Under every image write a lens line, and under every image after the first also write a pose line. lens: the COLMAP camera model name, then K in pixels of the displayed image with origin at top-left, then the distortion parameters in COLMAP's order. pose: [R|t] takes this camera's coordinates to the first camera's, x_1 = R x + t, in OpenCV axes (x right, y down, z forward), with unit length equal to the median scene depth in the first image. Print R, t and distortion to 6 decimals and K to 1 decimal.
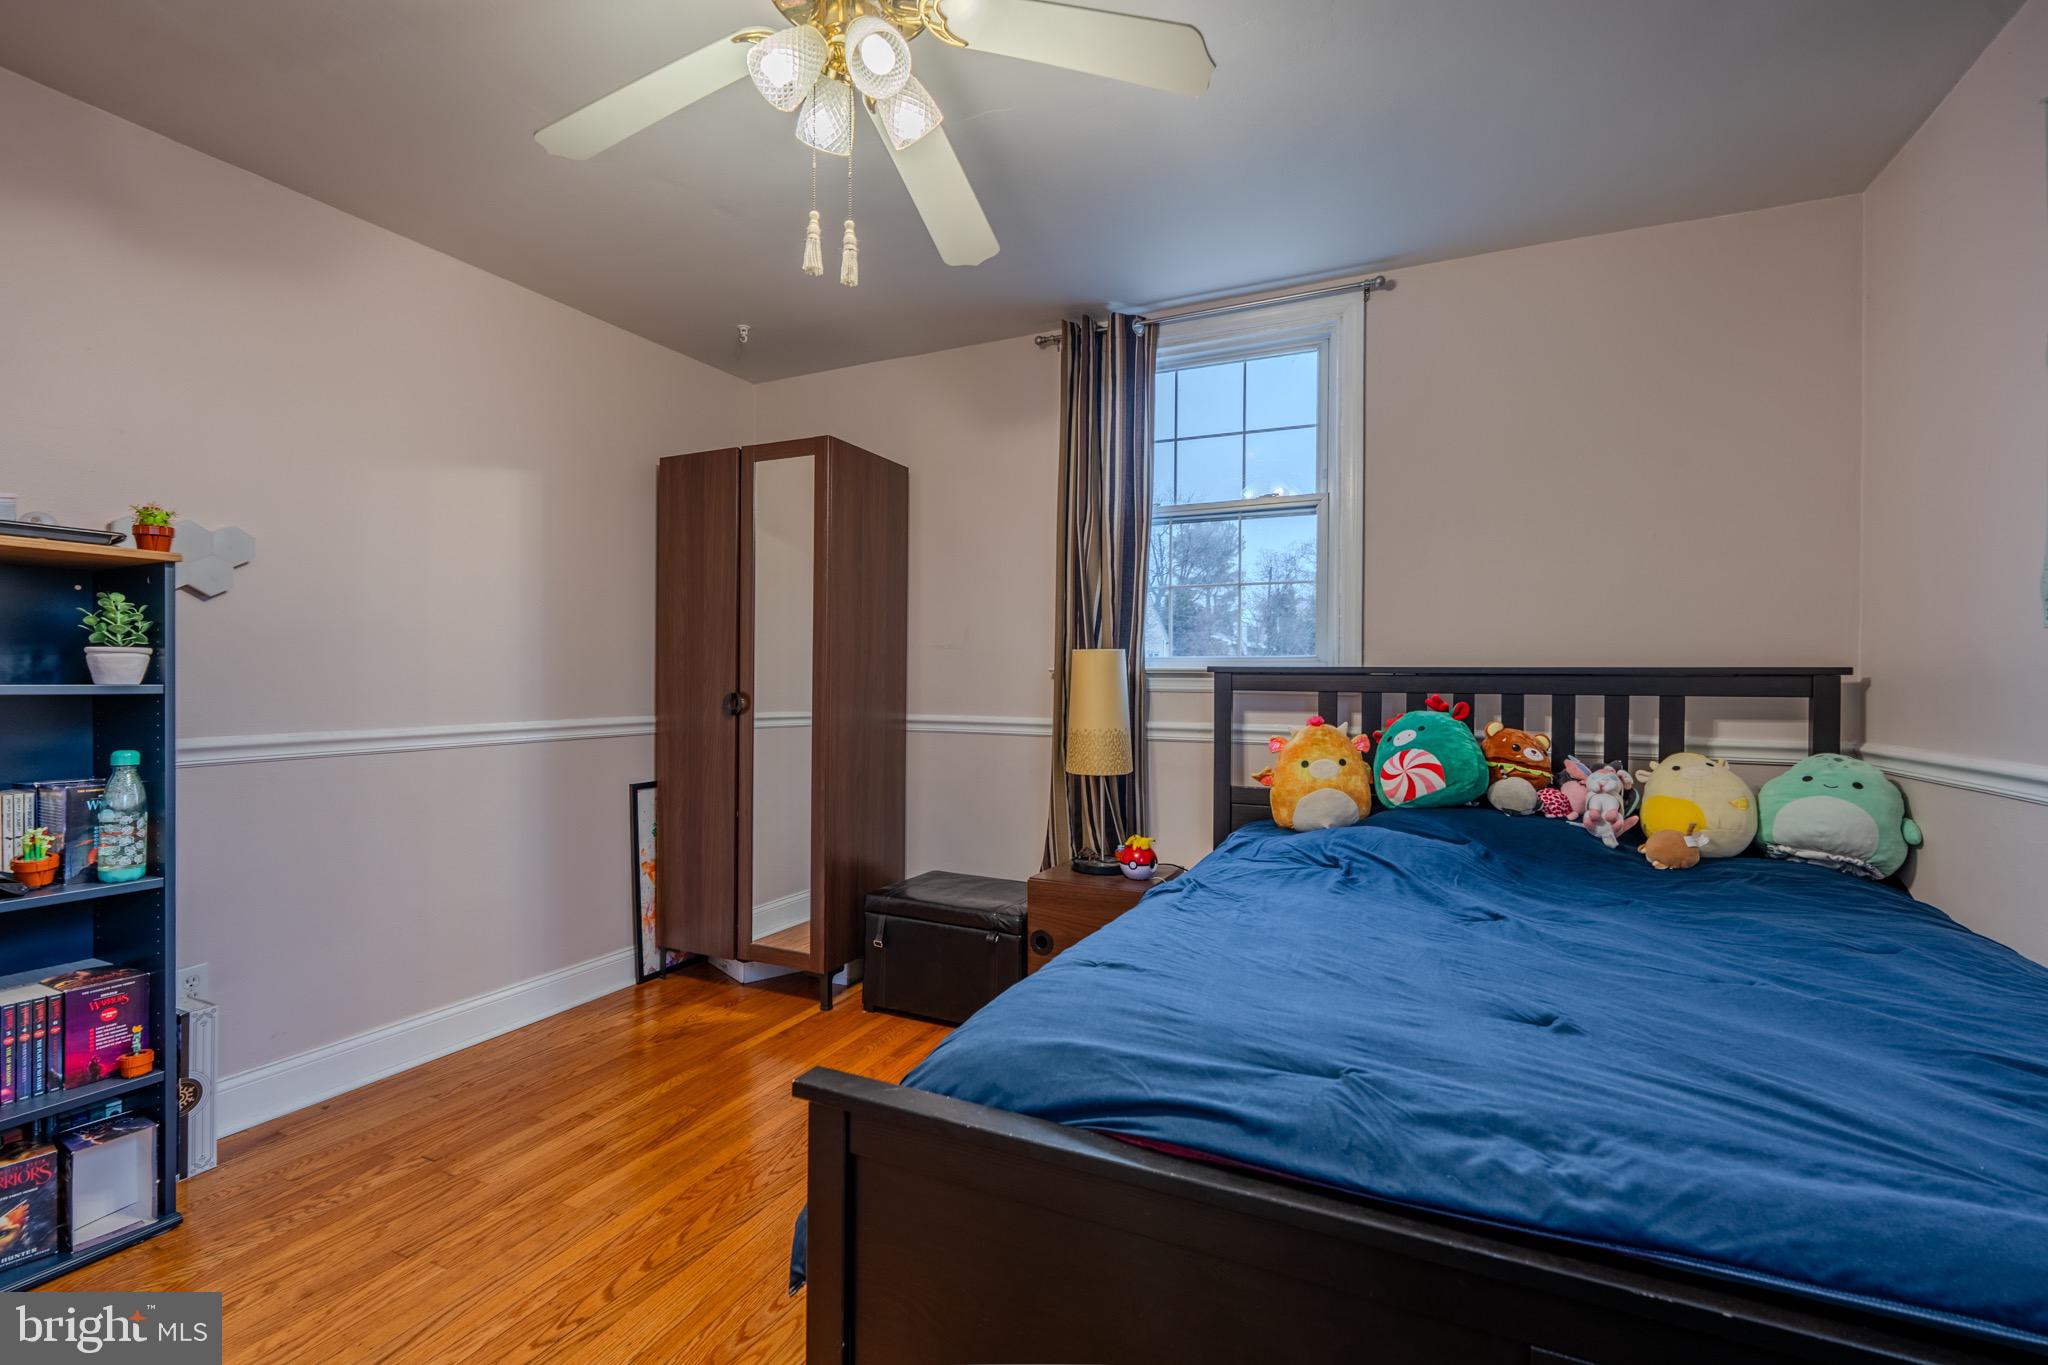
lens RADIAL K [[906.5, 0, 1016.9], [0, 906.5, 682.4], [0, 0, 1]] dist [-0.012065, 0.001099]
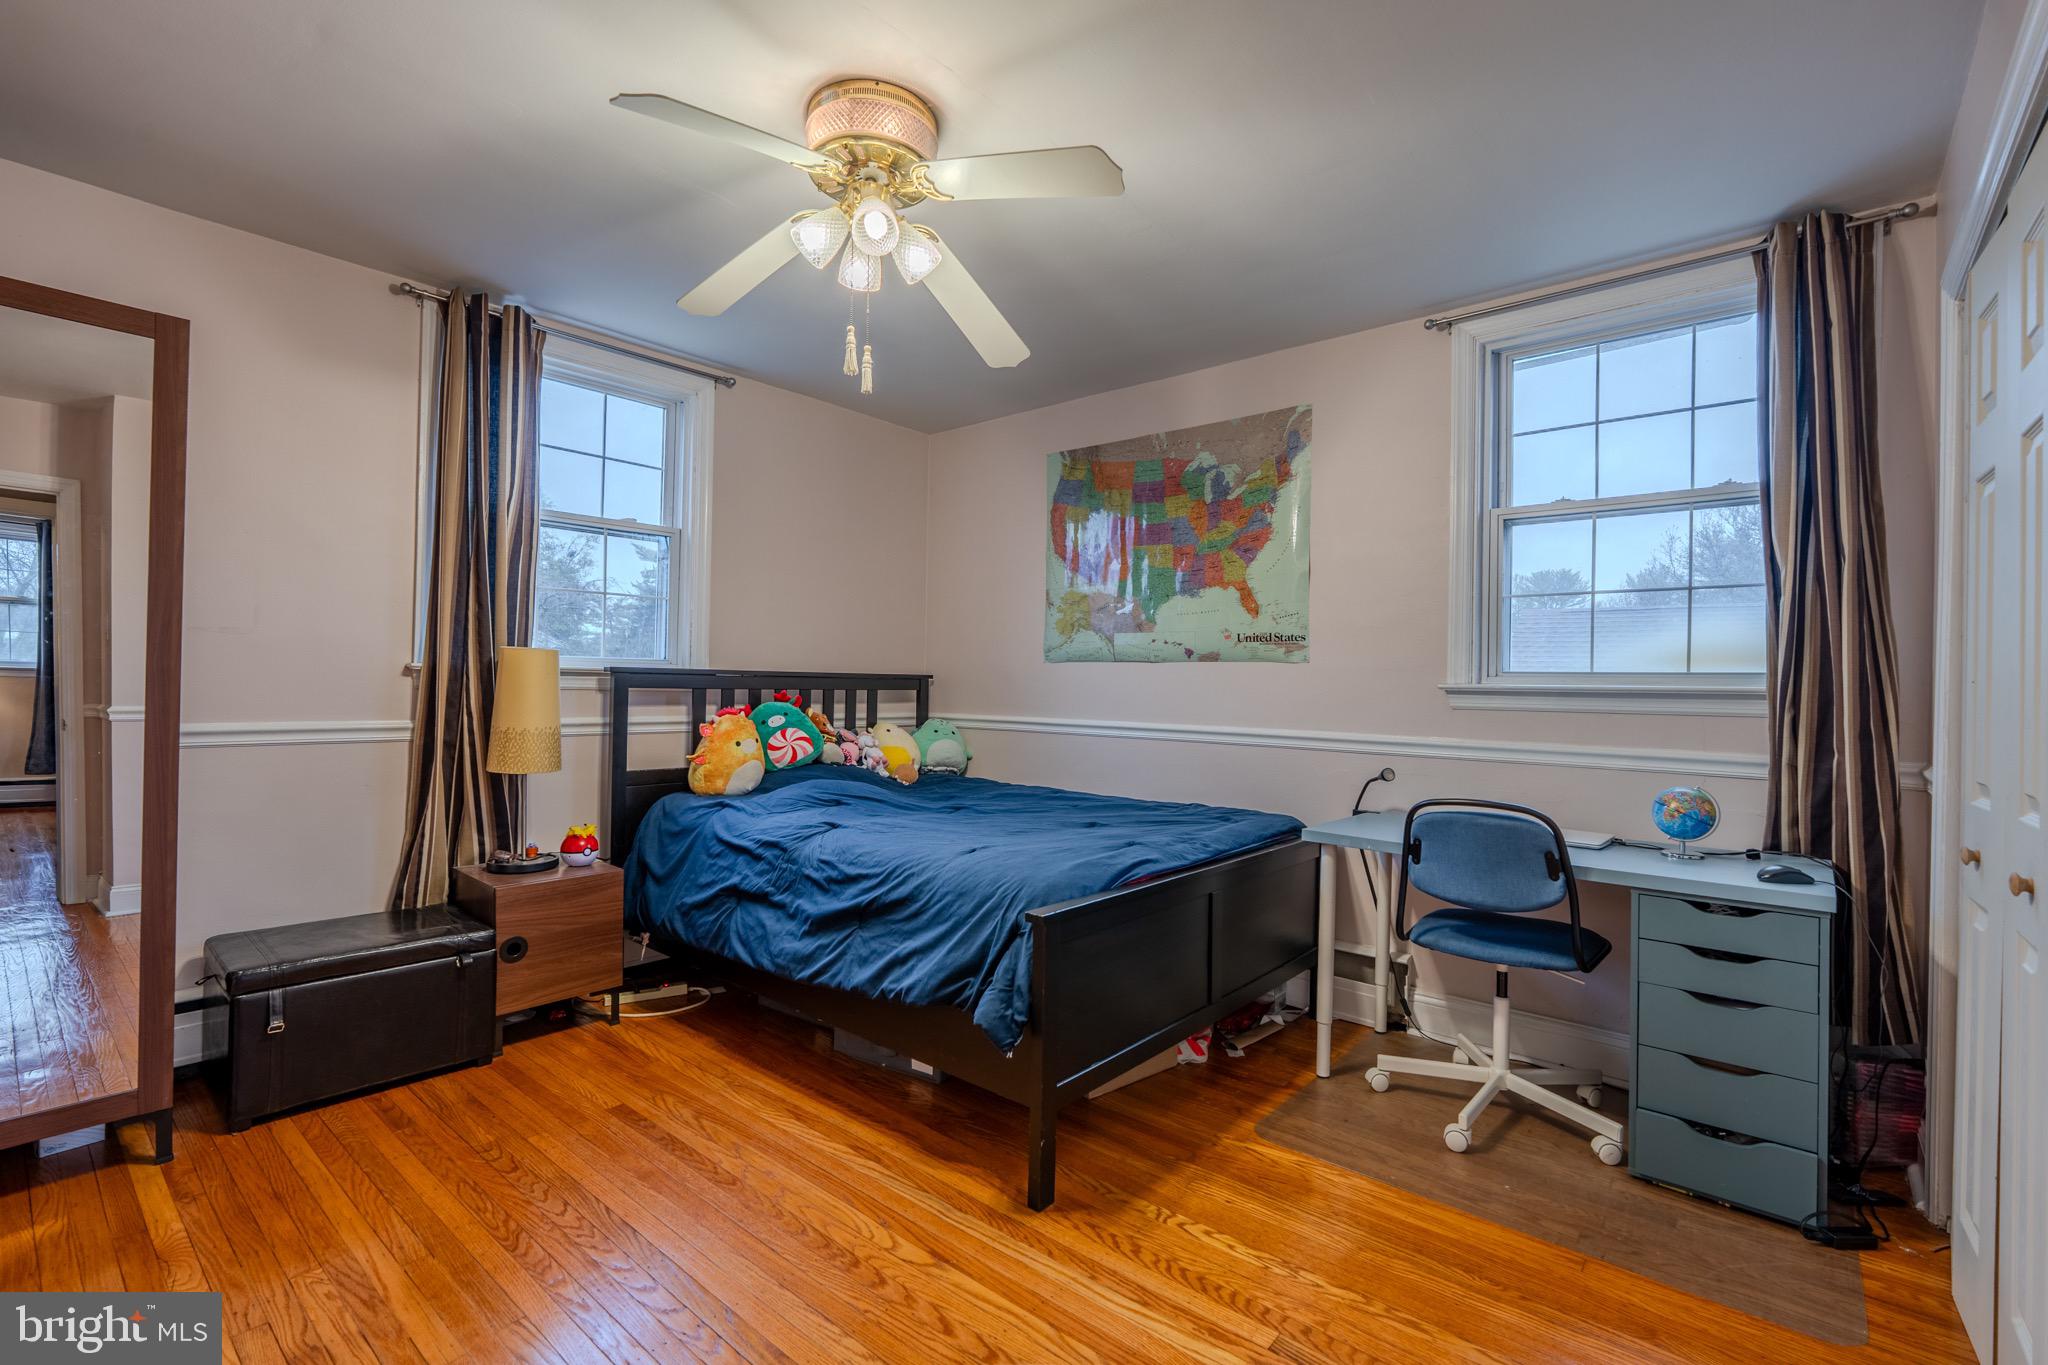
lens RADIAL K [[906.5, 0, 1017.6], [0, 906.5, 681.0], [0, 0, 1]] dist [-0.012065, 0.001099]
pose [[0.268122, 0.001314, 0.963384, -0.850818], [-0.008720, 0.999961, 0.001063, -0.006220], [-0.963346, -0.008686, 0.268123, 0.252430]]
